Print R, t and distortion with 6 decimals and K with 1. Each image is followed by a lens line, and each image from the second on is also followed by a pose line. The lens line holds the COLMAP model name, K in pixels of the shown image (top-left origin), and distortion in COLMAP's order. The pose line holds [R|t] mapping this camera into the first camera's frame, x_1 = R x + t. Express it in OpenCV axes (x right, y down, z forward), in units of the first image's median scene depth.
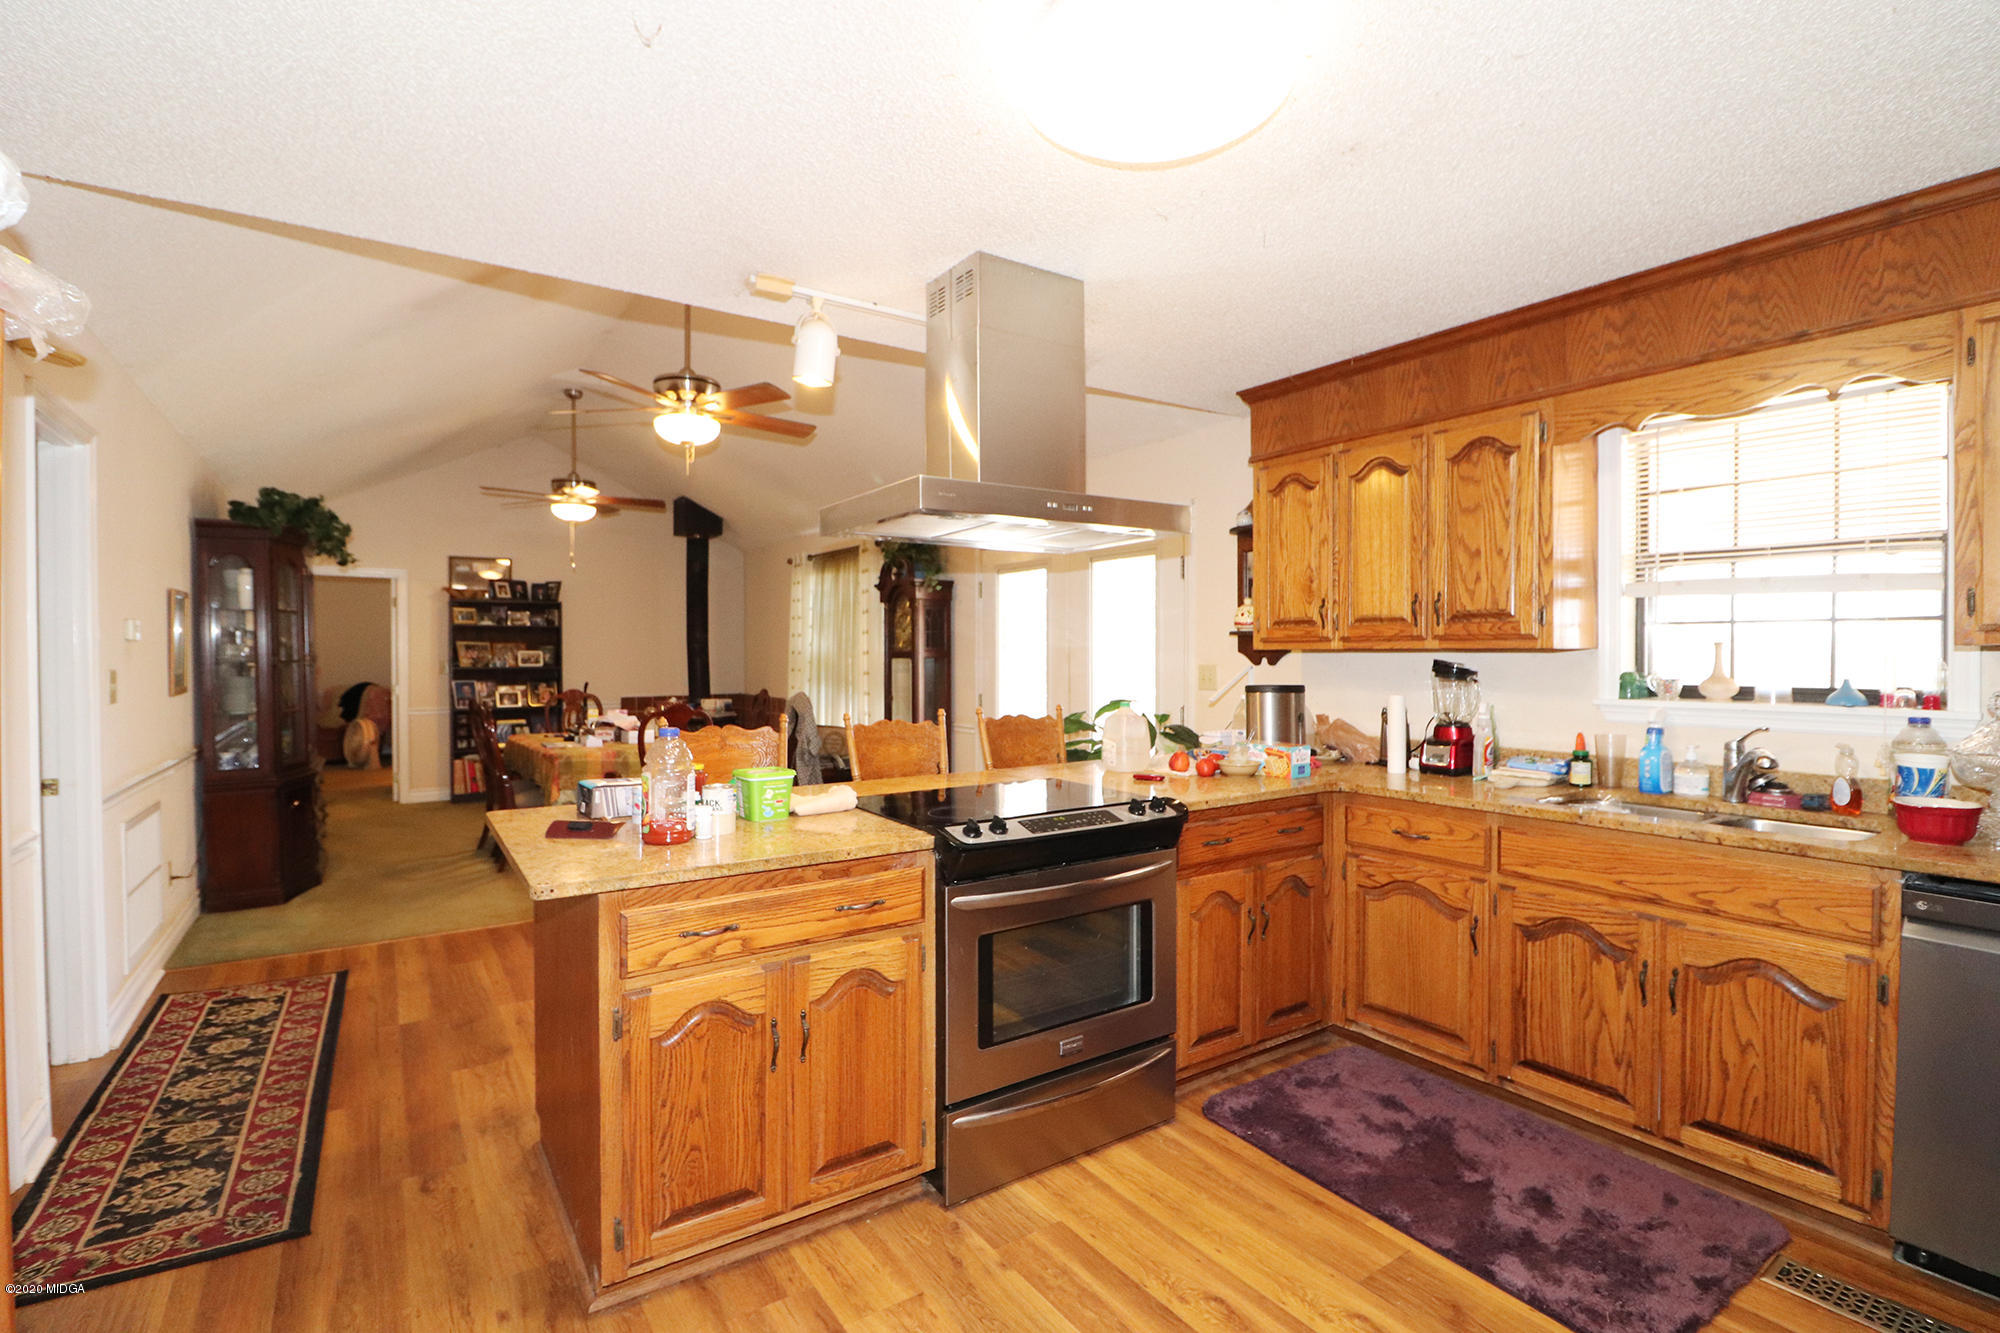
lens RADIAL K [[930.1, 0, 1001.6], [0, 930.1, 662.1], [0, 0, 1]] dist [-0.003247, -0.010304]
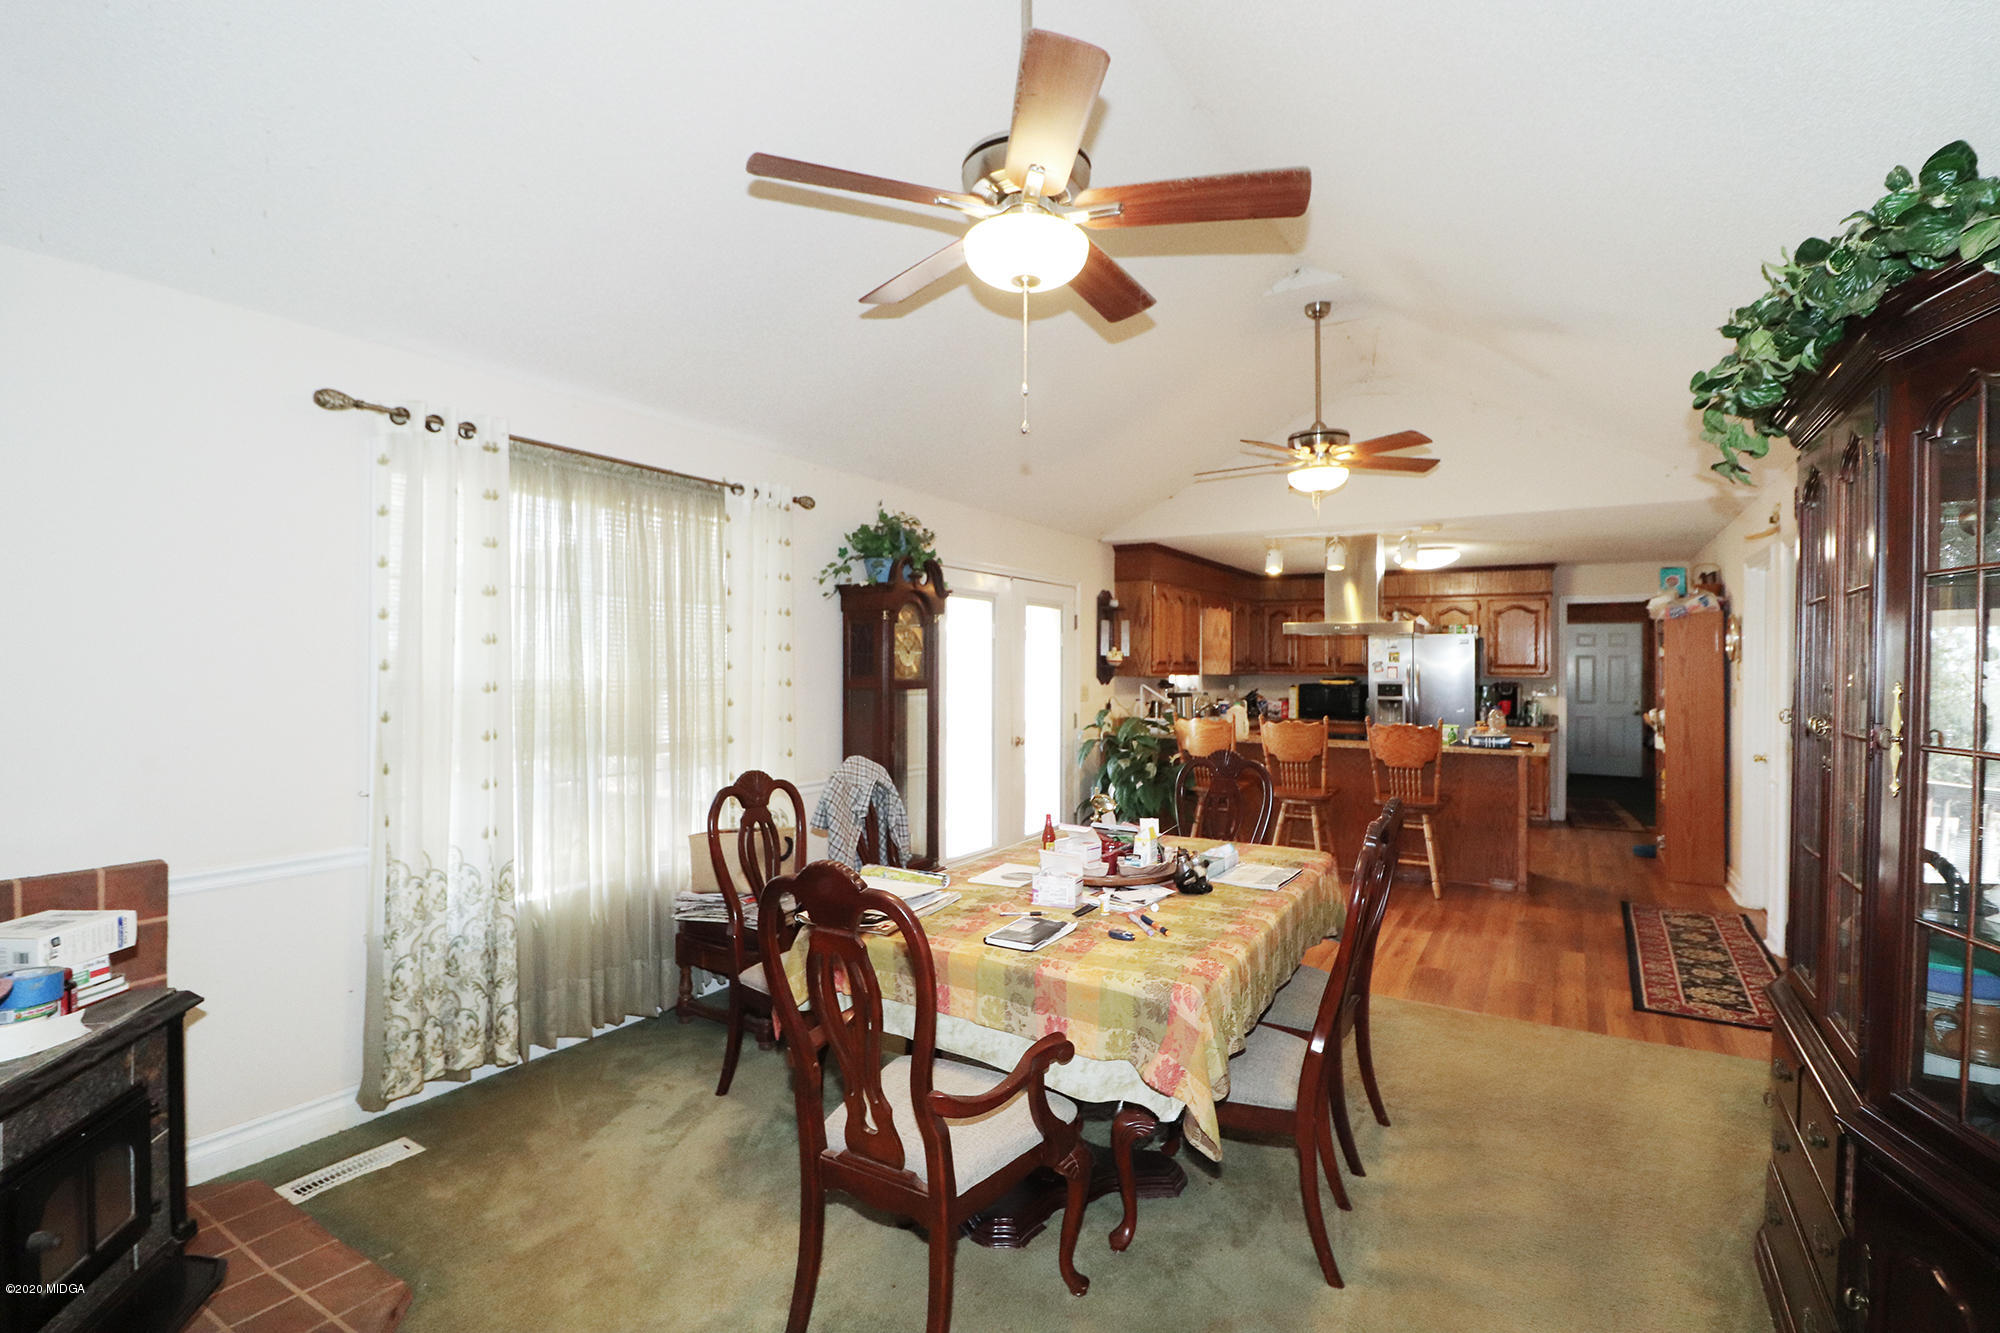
lens RADIAL K [[930.1, 0, 1002.9], [0, 930.1, 670.2], [0, 0, 1]] dist [-0.003247, -0.010304]
pose [[-0.413856, -0.004440, 0.910332, -0.755655], [0.004590, 0.999965, 0.006964, -0.022533], [-0.910331, 0.007061, -0.413821, 1.151064]]
